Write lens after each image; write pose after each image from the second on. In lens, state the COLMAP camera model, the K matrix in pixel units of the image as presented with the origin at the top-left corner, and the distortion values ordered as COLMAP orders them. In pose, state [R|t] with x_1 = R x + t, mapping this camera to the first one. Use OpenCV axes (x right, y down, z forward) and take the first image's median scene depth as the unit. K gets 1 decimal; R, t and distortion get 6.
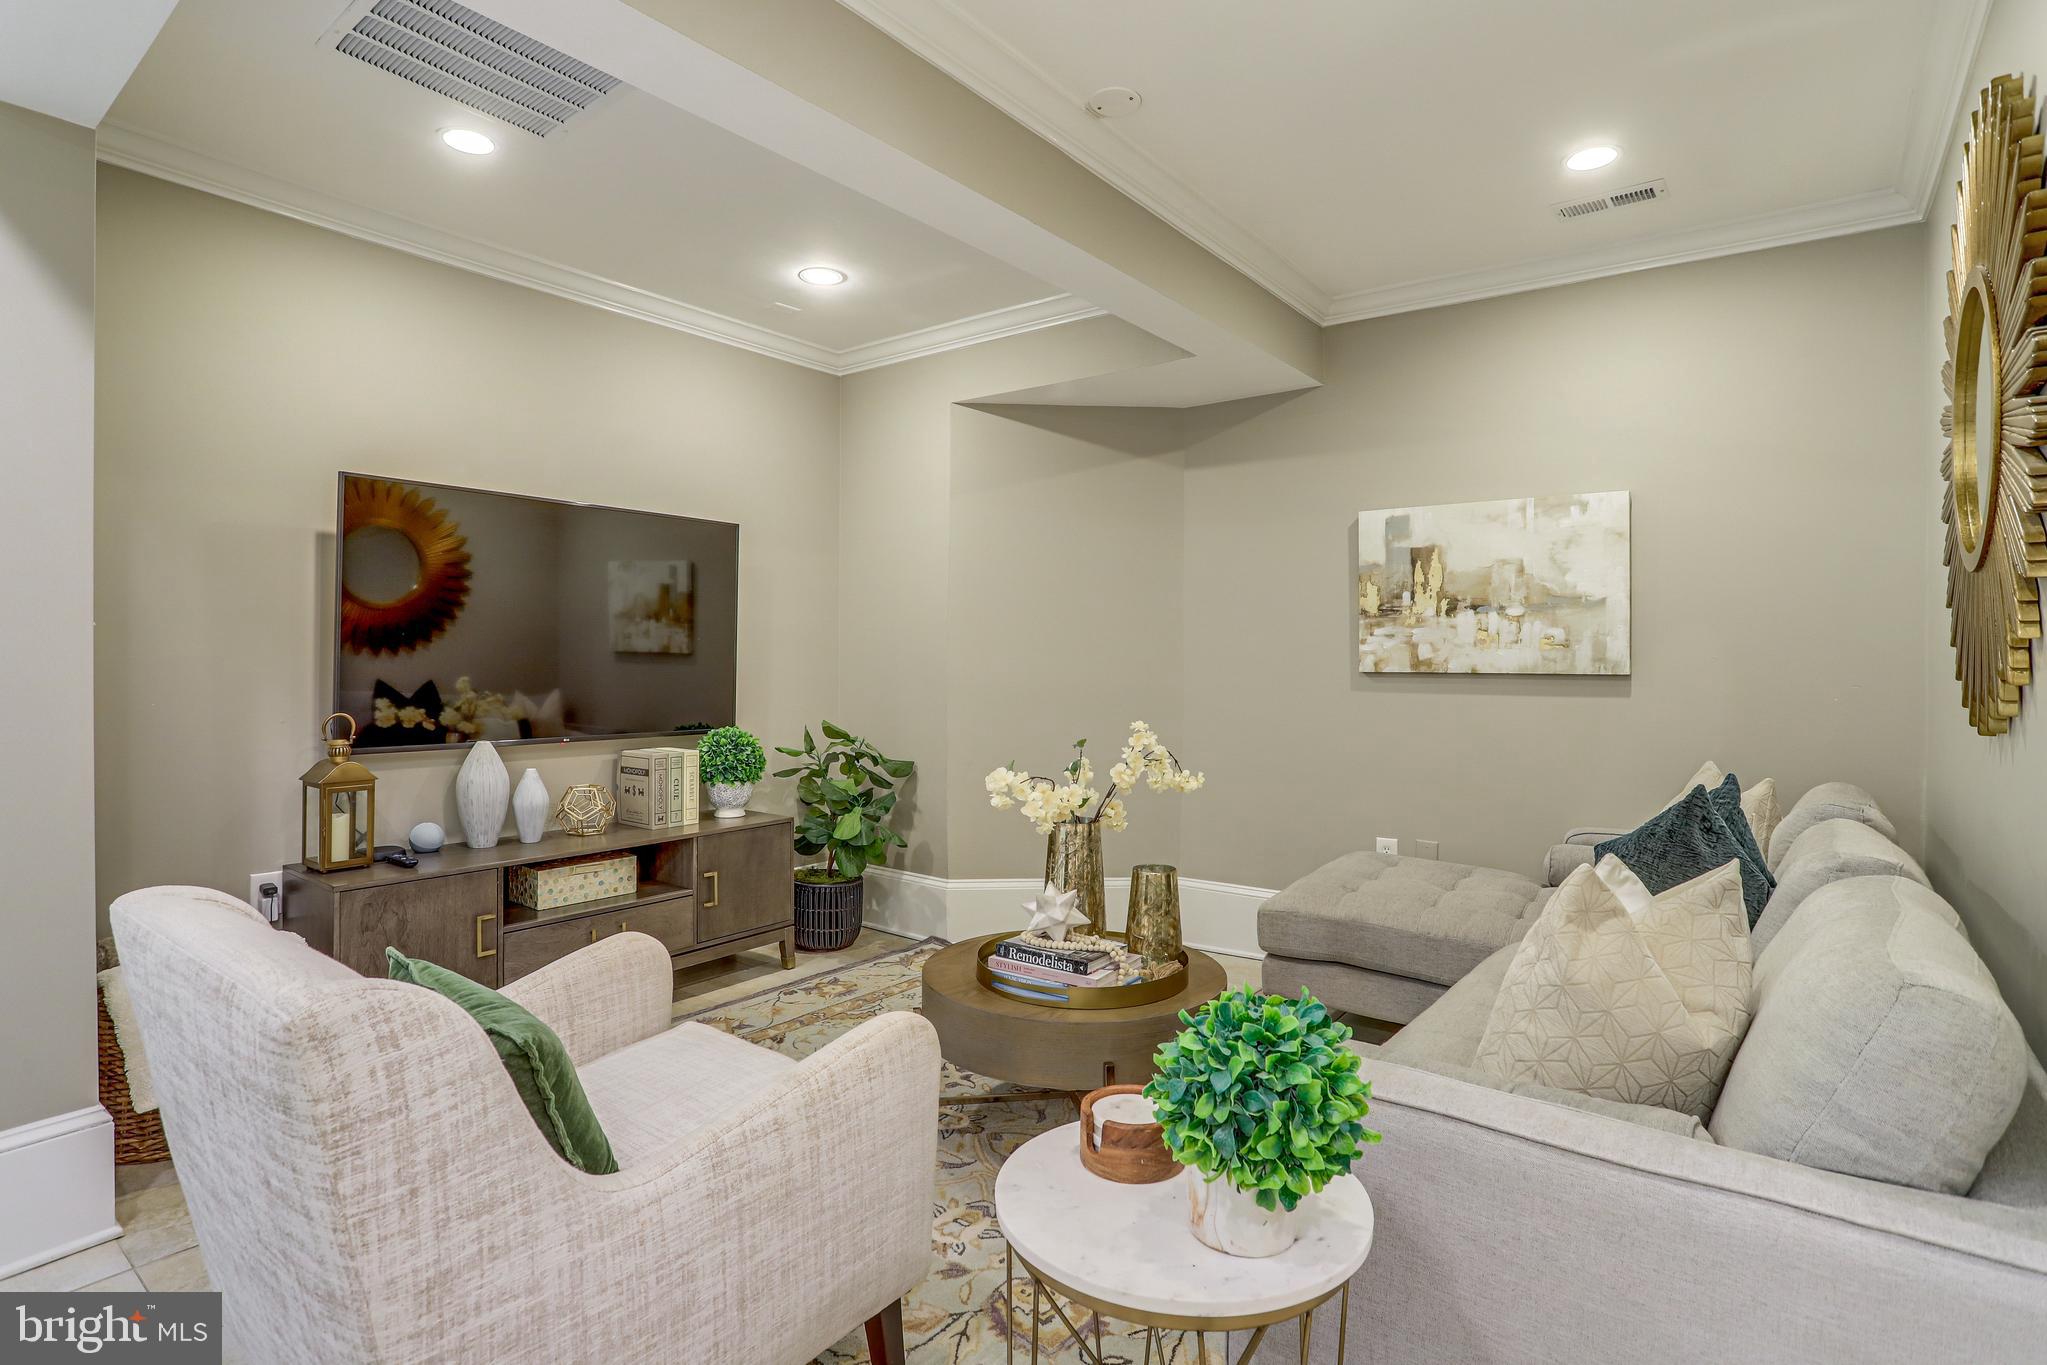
lens RADIAL K [[1033.5, 0, 1030.9], [0, 1033.5, 650.3], [0, 0, 1]] dist [-0.053915, 0.000219]
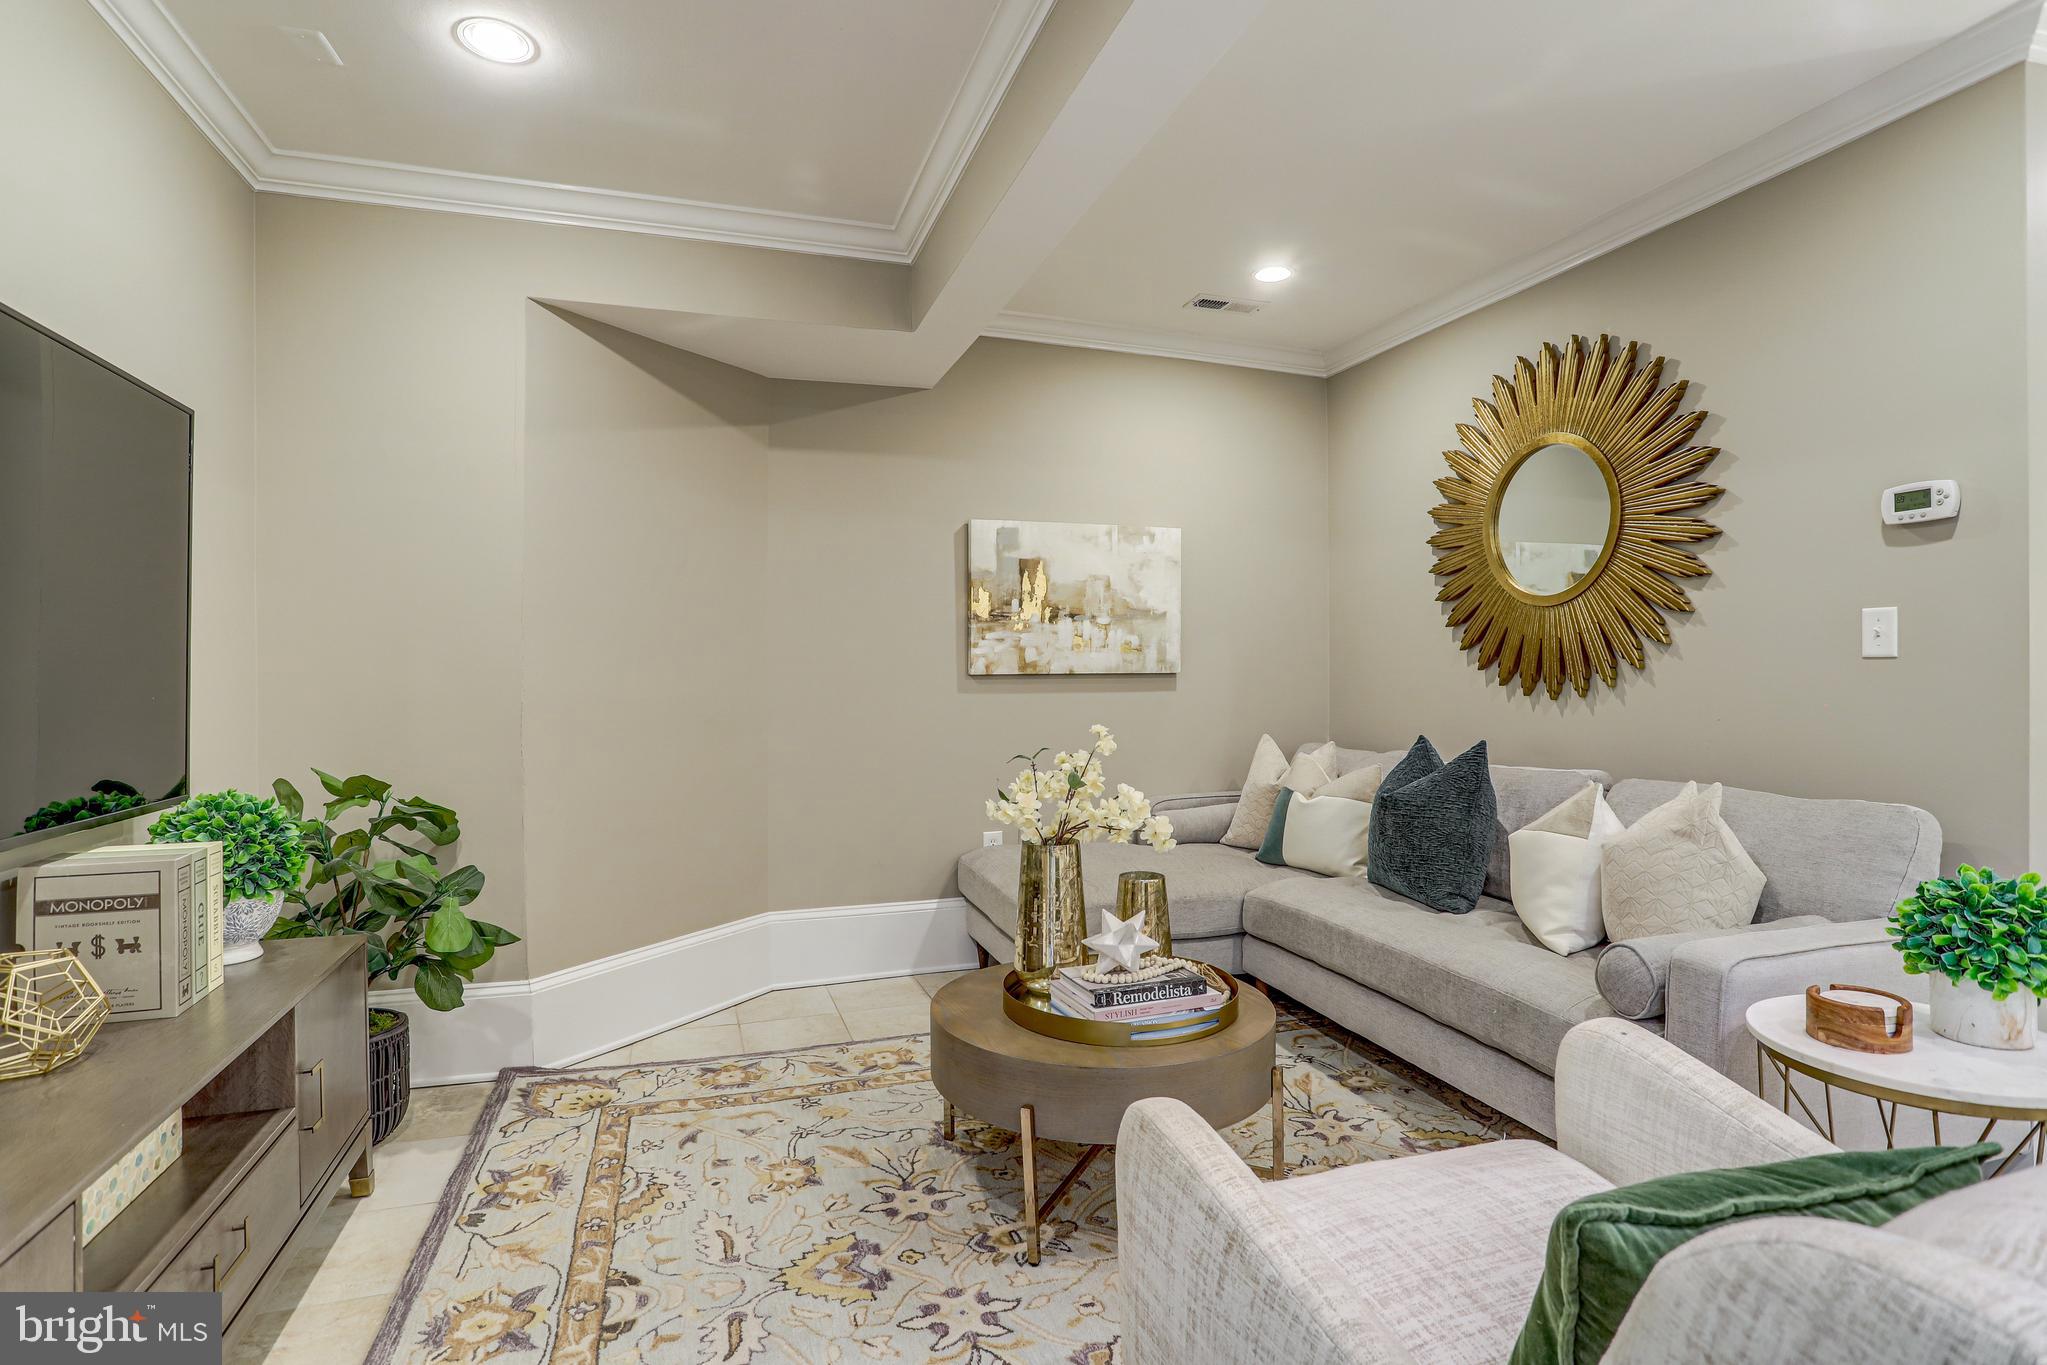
lens RADIAL K [[1010.0, 0, 1029.0], [0, 1010.0, 649.7], [0, 0, 1]] dist [-0.076045, 0.047105]
pose [[0.577250, 0.006942, 0.816538, -0.498240], [-0.000657, 0.999967, -0.008036, 0.004551], [-0.816567, 0.004102, 0.577236, 0.385832]]
